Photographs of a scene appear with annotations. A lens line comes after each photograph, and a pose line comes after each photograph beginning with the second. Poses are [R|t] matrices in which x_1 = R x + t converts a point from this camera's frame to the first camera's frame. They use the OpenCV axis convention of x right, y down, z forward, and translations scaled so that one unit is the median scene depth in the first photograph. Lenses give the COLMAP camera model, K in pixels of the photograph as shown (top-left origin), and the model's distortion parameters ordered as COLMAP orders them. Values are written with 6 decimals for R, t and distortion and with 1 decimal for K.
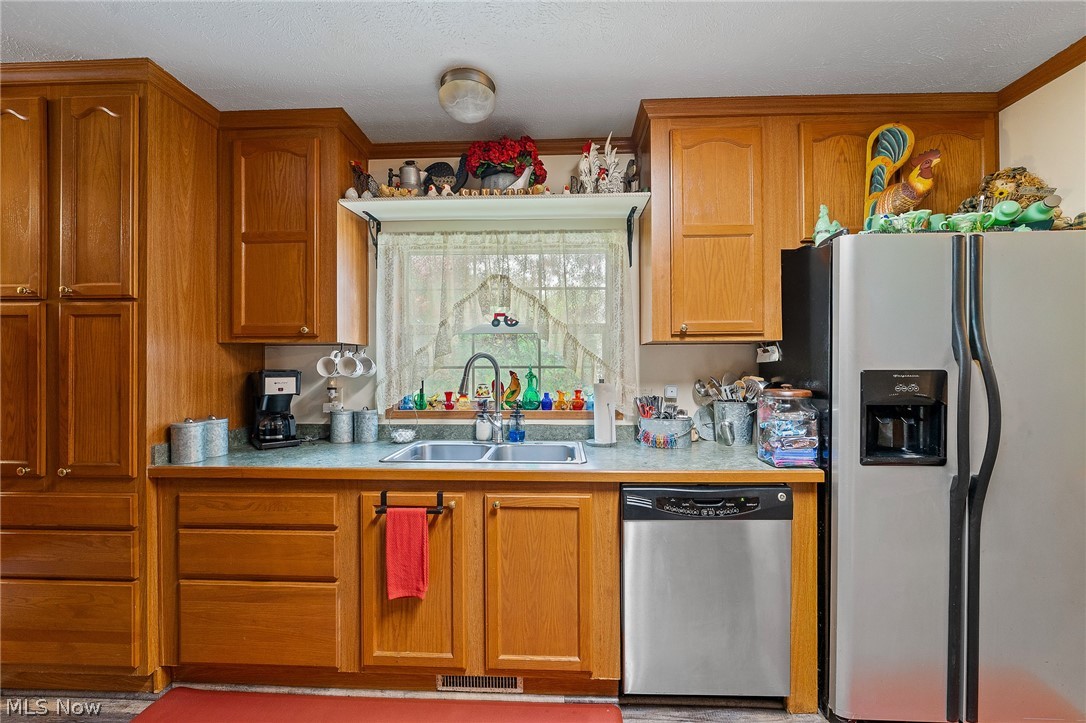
lens RADIAL K [[433.2, 0, 547.7], [0, 433.2, 360.6], [0, 0, 1]] dist [-0.008350, 0.000246]
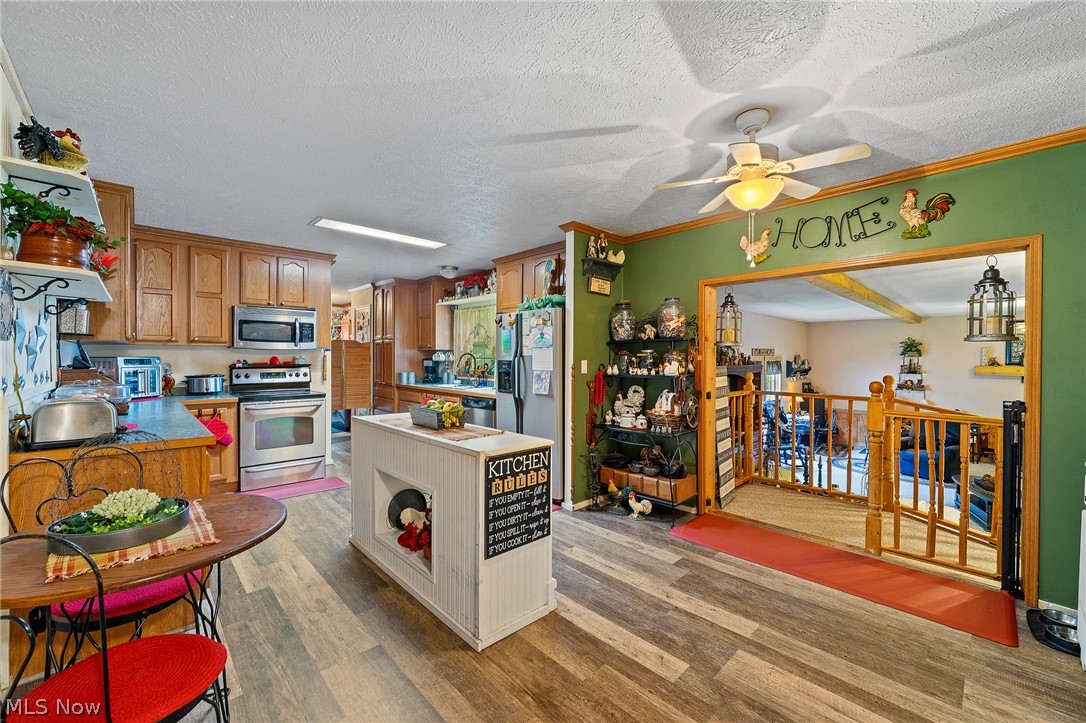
lens RADIAL K [[433.2, 0, 547.7], [0, 433.2, 360.6], [0, 0, 1]] dist [-0.008350, 0.000246]
pose [[0.716932, 0.010095, -0.697070, 2.337403], [-0.001991, 0.999921, 0.012433, -0.004092], [0.697140, -0.007525, 0.716896, -0.699248]]
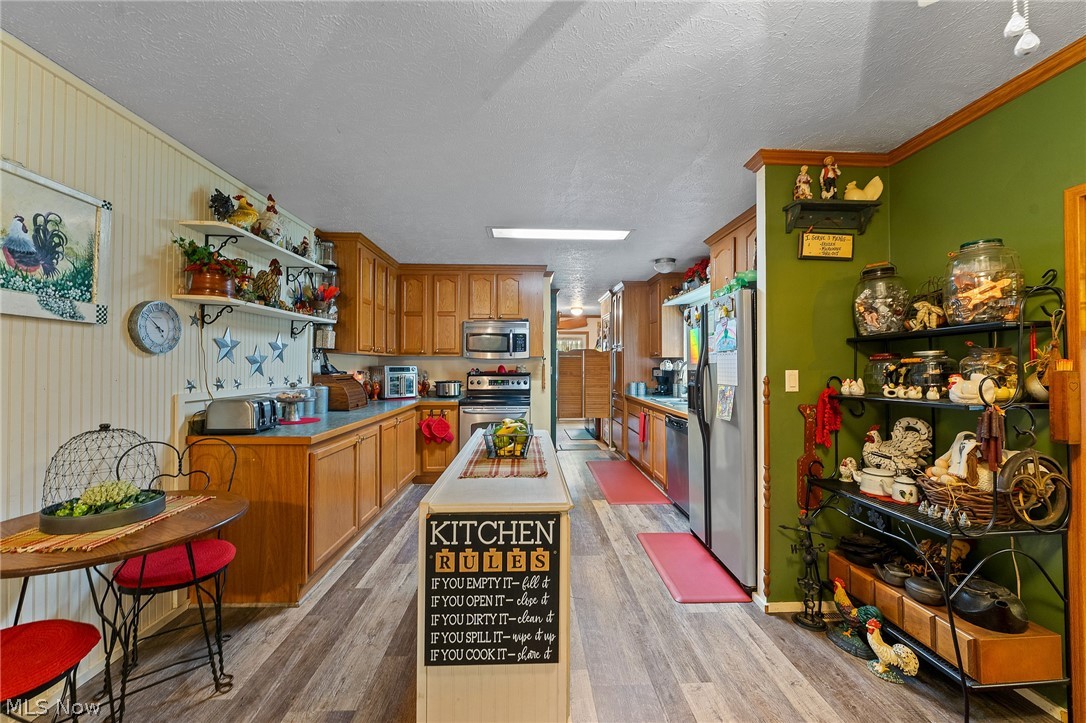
lens RADIAL K [[433.2, 0, 547.7], [0, 433.2, 360.6], [0, 0, 1]] dist [-0.008350, 0.000246]
pose [[0.080398, -0.009474, -0.996718, 2.227357], [0.001819, 0.999955, -0.009358, 0.001652], [0.996761, -0.001061, 0.080411, 0.065198]]
